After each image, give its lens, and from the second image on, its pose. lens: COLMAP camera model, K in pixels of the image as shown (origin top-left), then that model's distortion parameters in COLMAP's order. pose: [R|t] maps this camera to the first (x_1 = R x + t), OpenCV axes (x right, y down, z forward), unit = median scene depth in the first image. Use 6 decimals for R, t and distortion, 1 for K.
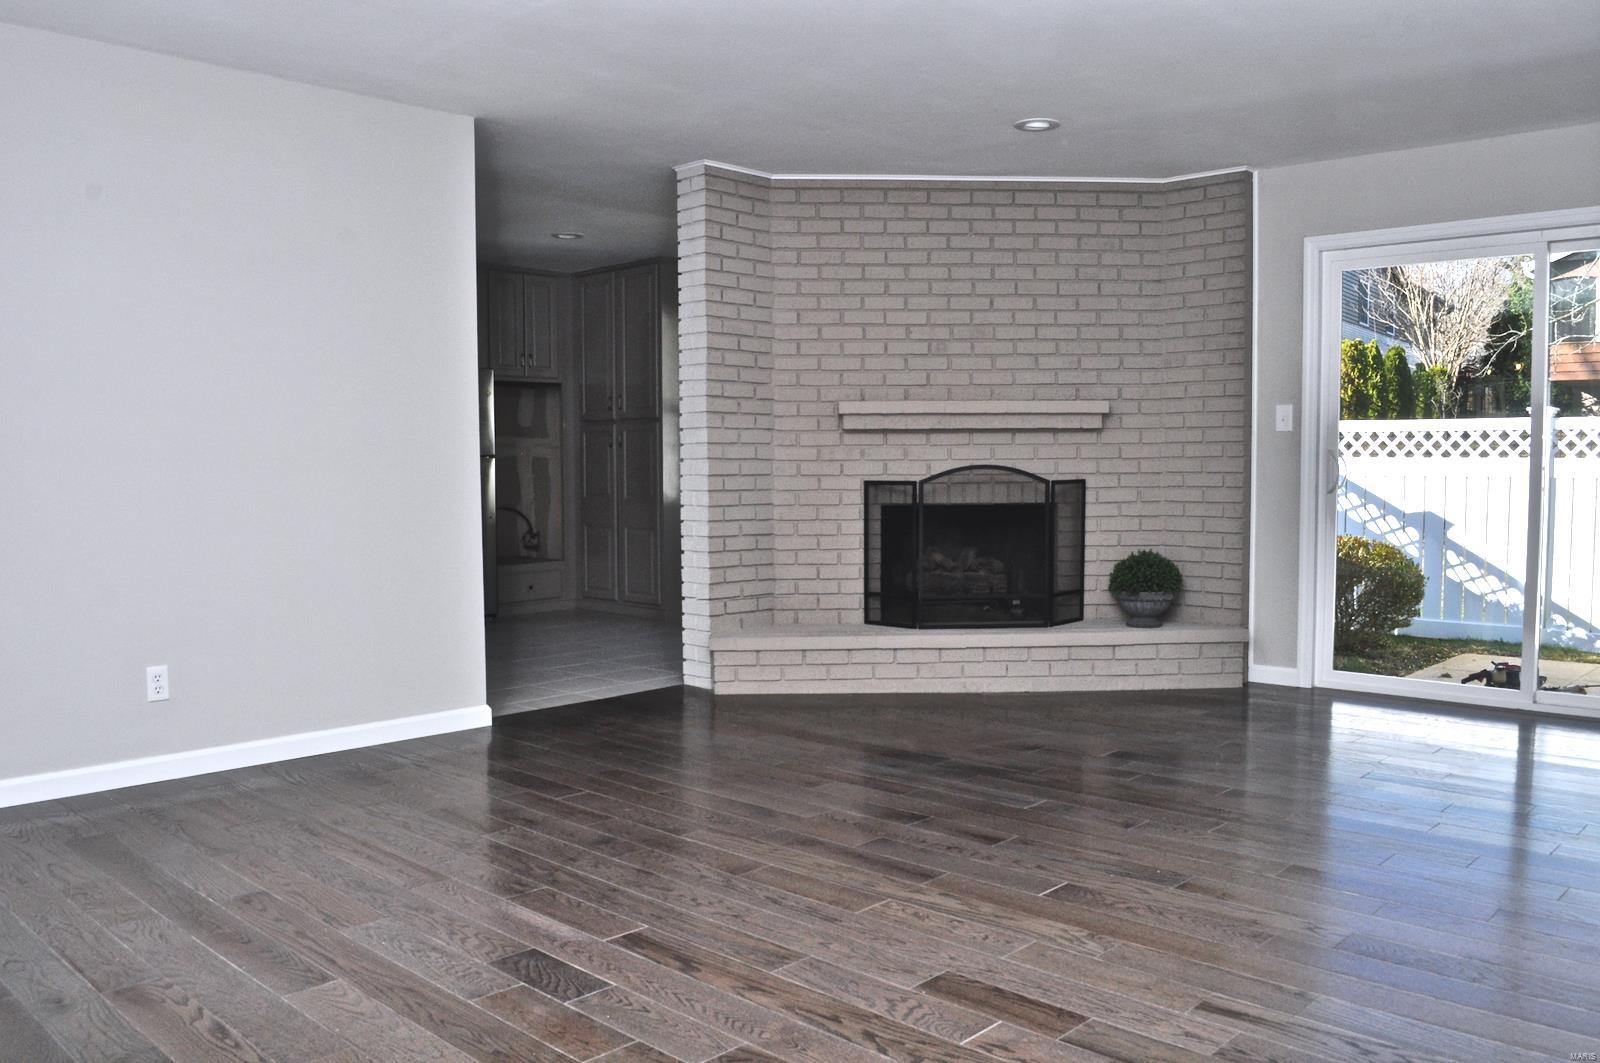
lens RADIAL K [[1247.0, 0, 800.0], [0, 1247.0, 531.5], [0, 0, 1]] dist [-0.068816, 0.001979]
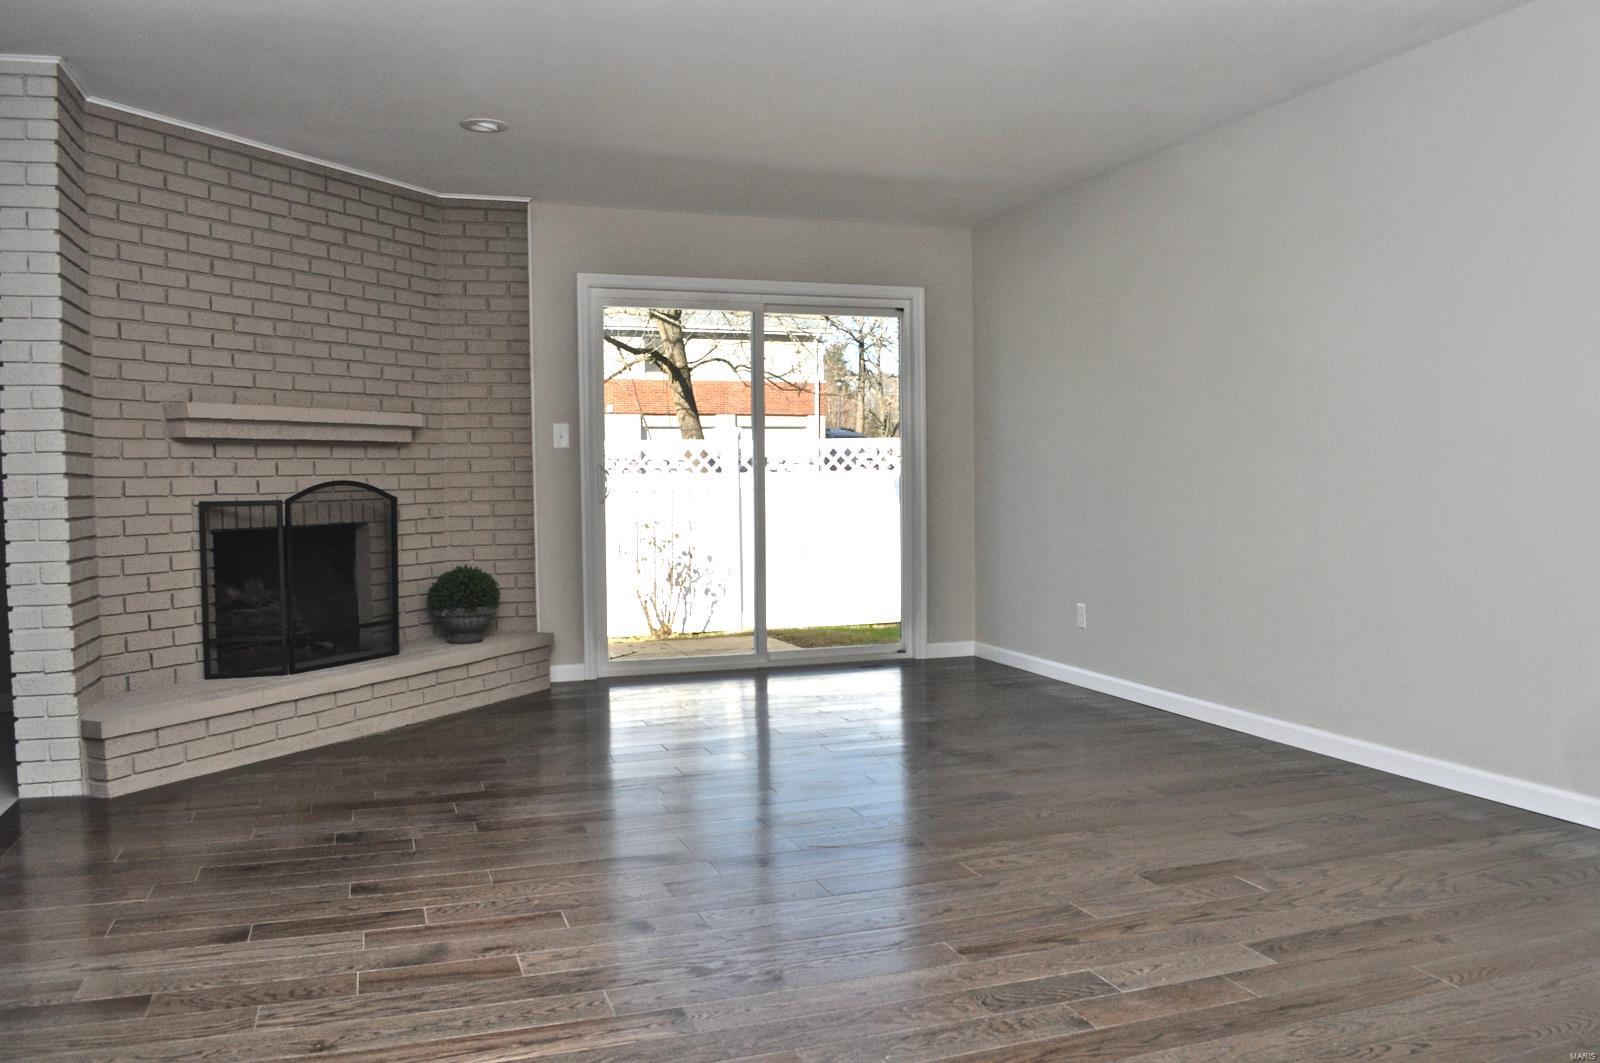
lens RADIAL K [[1256.3, 0, 796.3], [0, 1256.3, 543.2], [0, 0, 1]] dist [-0.078601, -0.002162]
pose [[0.473463, -0.046708, 0.879574, -0.472908], [0.056049, 0.998167, 0.022835, -0.010884], [-0.879028, 0.038487, 0.475213, 0.287650]]
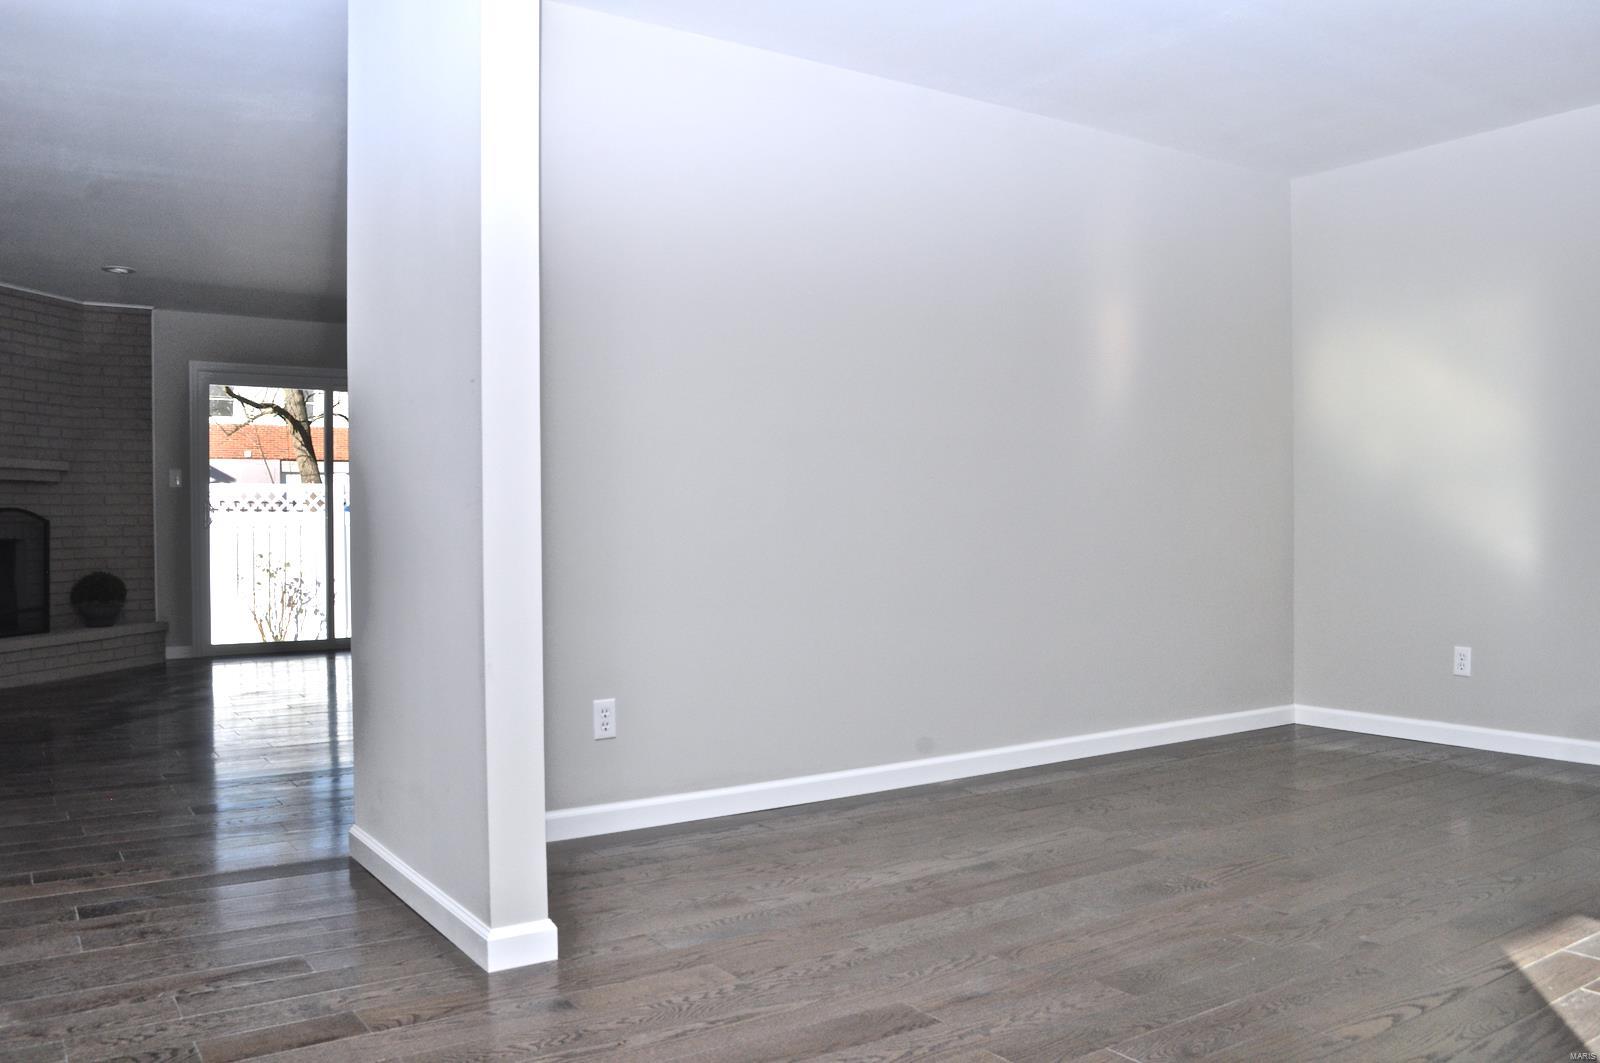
lens RADIAL K [[1256.3, 0, 796.3], [0, 1256.3, 543.2], [0, 0, 1]] dist [-0.078601, -0.002162]
pose [[0.227754, -0.013359, 0.973627, -0.863074], [0.056979, 0.998375, 0.000370, 0.027254], [-0.972050, 0.055392, 0.228145, -0.063836]]
